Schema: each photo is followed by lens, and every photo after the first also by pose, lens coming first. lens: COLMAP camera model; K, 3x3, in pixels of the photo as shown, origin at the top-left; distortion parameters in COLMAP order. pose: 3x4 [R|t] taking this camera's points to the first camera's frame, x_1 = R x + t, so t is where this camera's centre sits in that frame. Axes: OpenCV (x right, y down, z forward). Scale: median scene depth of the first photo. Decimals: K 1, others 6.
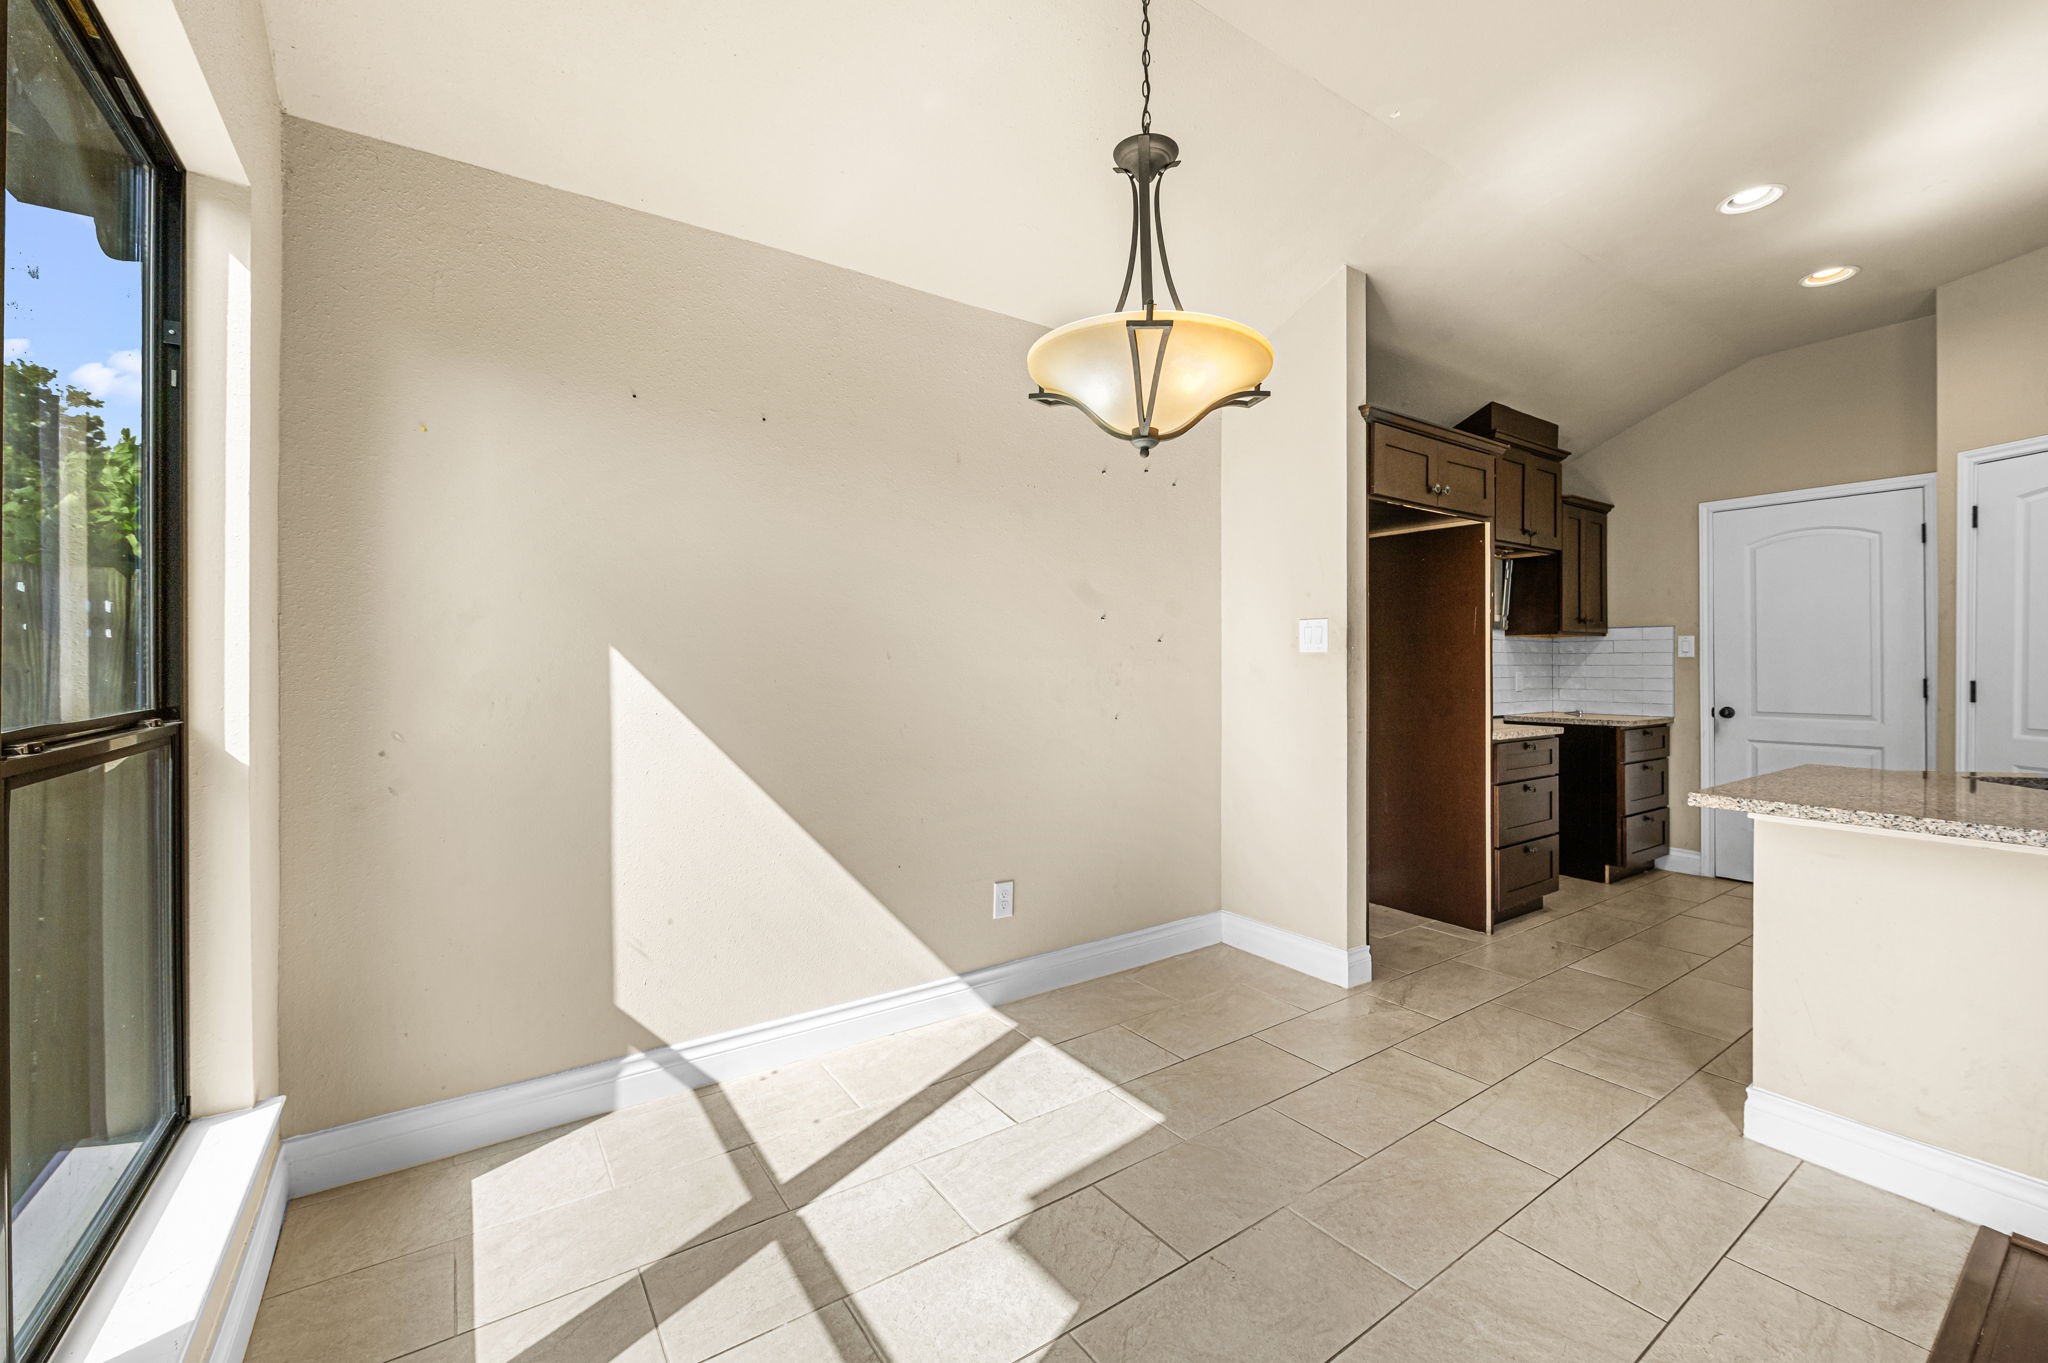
lens RADIAL K [[823.1, 0, 1022.0], [0, 823.1, 673.0], [0, 0, 1]] dist [0.001985, -0.001332]
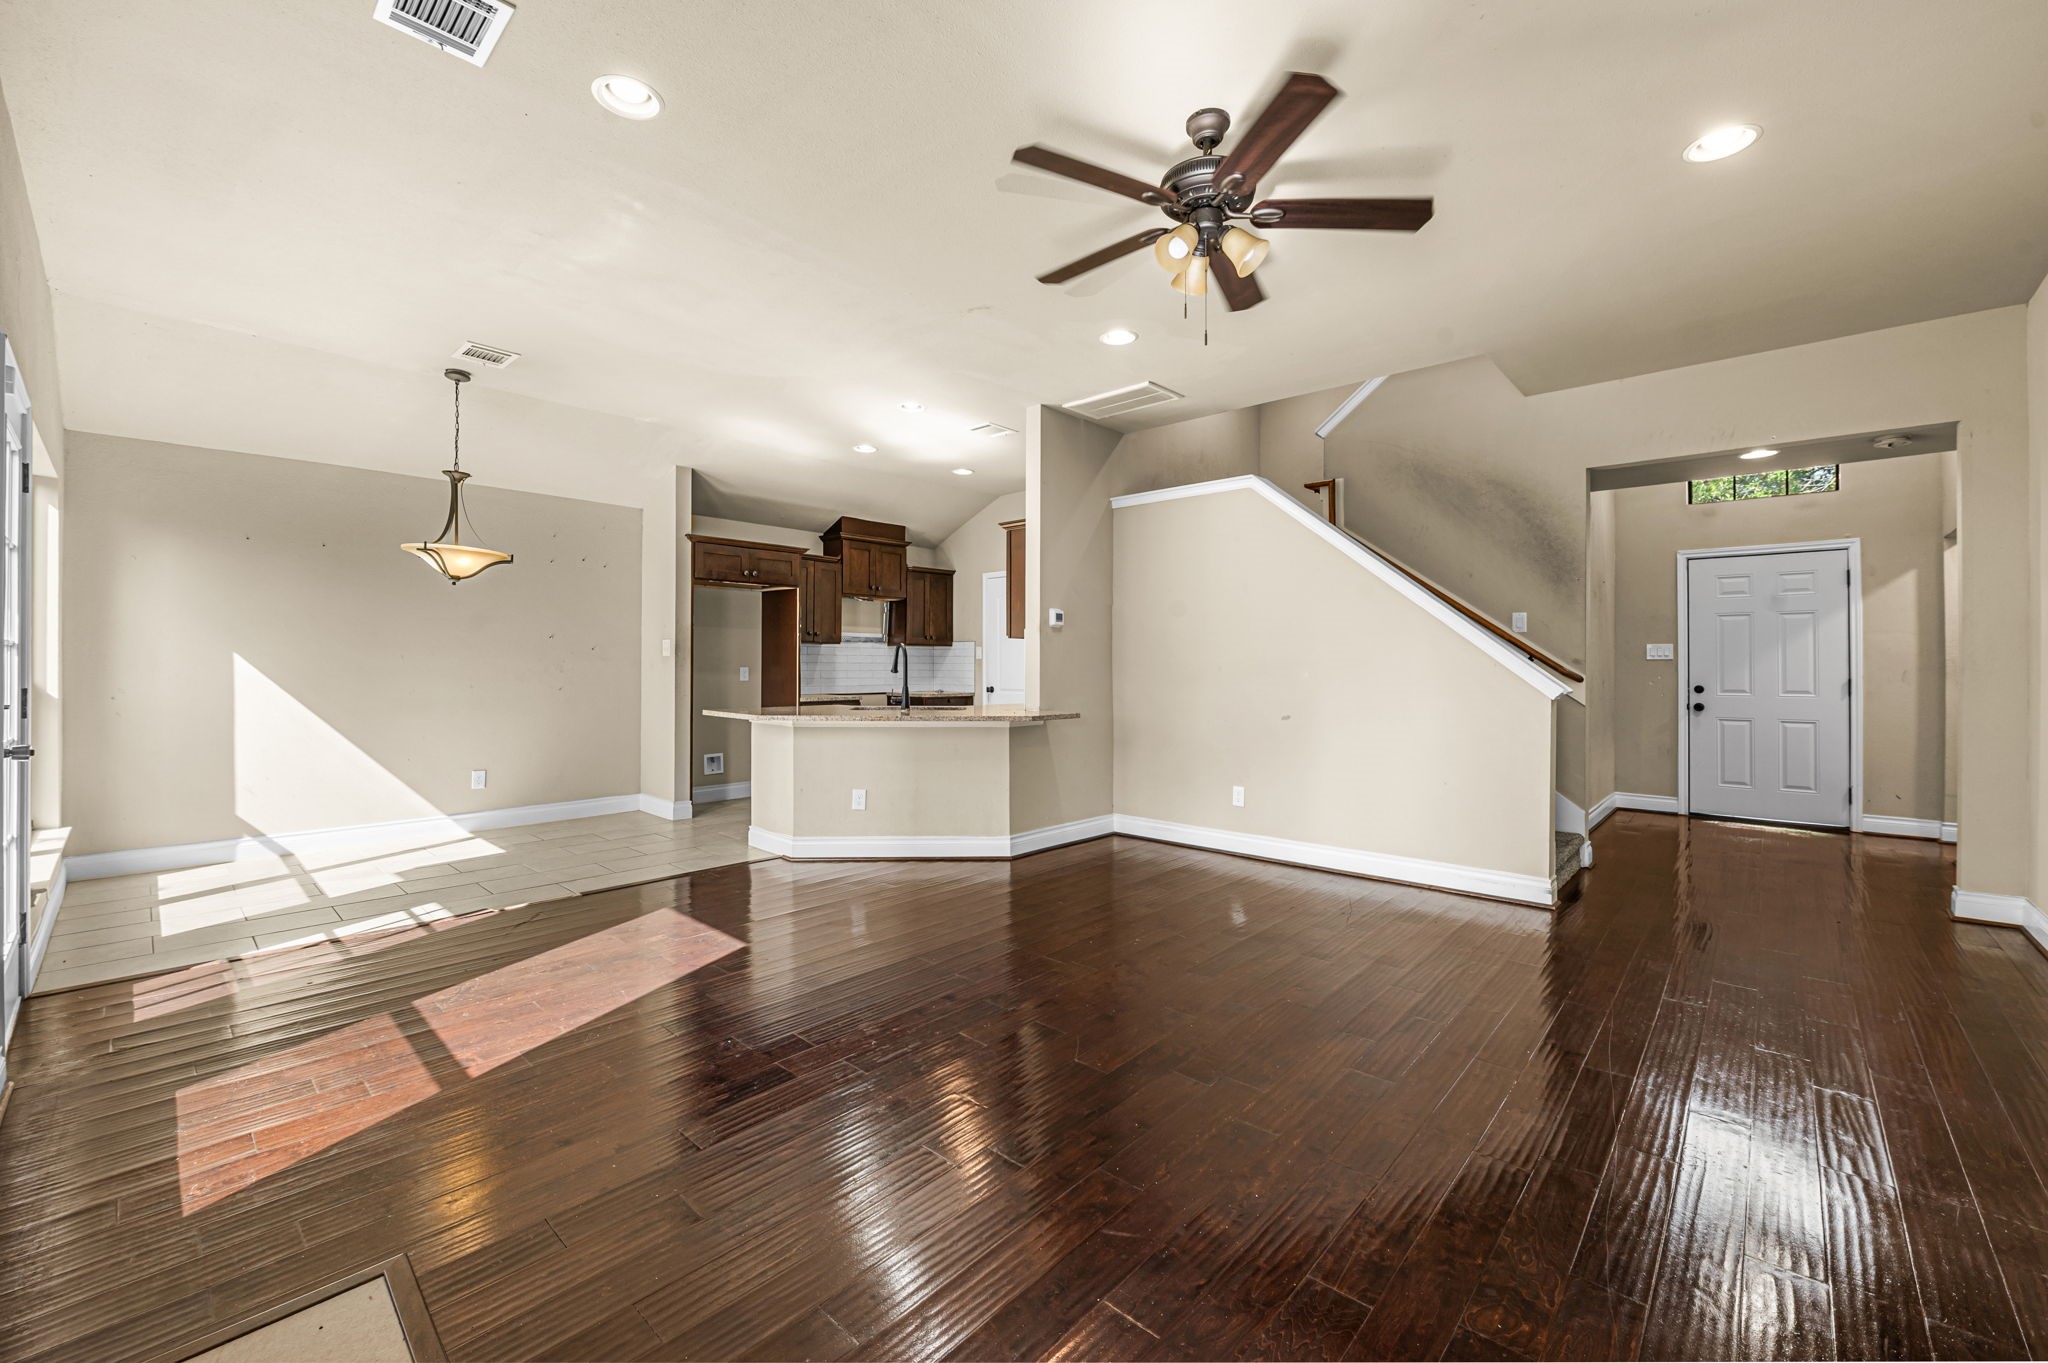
lens RADIAL K [[823.1, 0, 1025.3], [0, 823.1, 669.8], [0, 0, 1]] dist [0.001985, -0.001332]
pose [[0.978635, 0.001177, 0.205603, 0.813982], [-0.001104, 0.999999, -0.000472, 0.008567], [-0.205604, 0.000235, 0.978635, -1.158149]]
